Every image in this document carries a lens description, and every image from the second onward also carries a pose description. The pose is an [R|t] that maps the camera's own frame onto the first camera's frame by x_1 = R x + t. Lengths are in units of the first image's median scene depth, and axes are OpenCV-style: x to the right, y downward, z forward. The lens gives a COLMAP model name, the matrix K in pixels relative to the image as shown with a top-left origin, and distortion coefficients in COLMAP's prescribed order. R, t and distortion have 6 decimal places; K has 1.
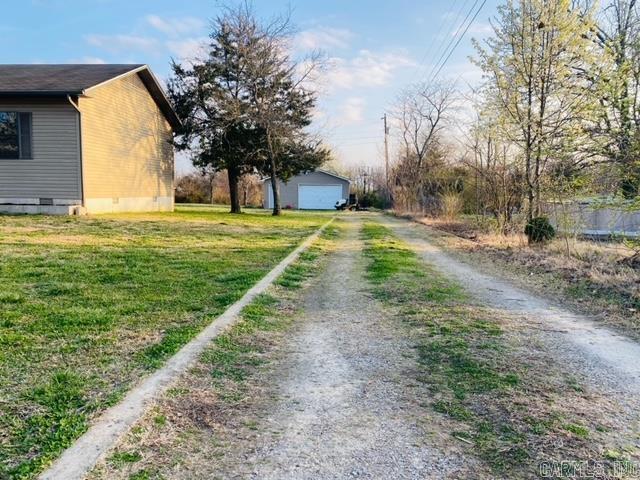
lens RADIAL K [[472.6, 0, 320.0], [0, 472.6, 240.0], [0, 0, 1]] dist [0.006262, 0.004095]
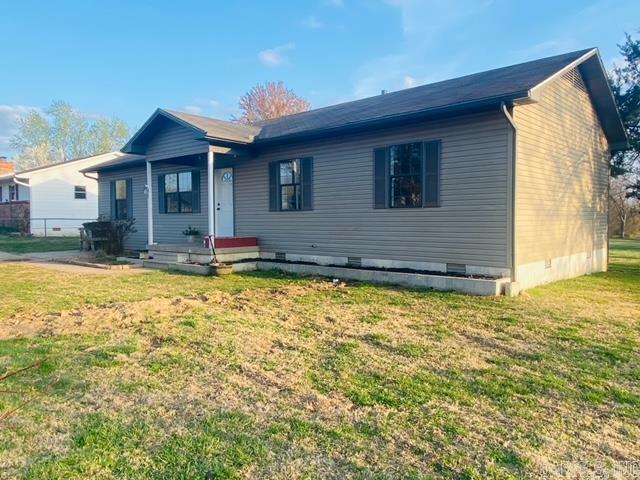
lens RADIAL K [[468.4, 0, 320.0], [0, 468.4, 240.0], [0, 0, 1]] dist [0.000706, 0.000686]
pose [[0.768647, 0.006609, -0.639639, -0.305728], [-0.048464, 0.997674, -0.047929, -0.081362], [0.637834, 0.067840, 0.767180, 0.371640]]
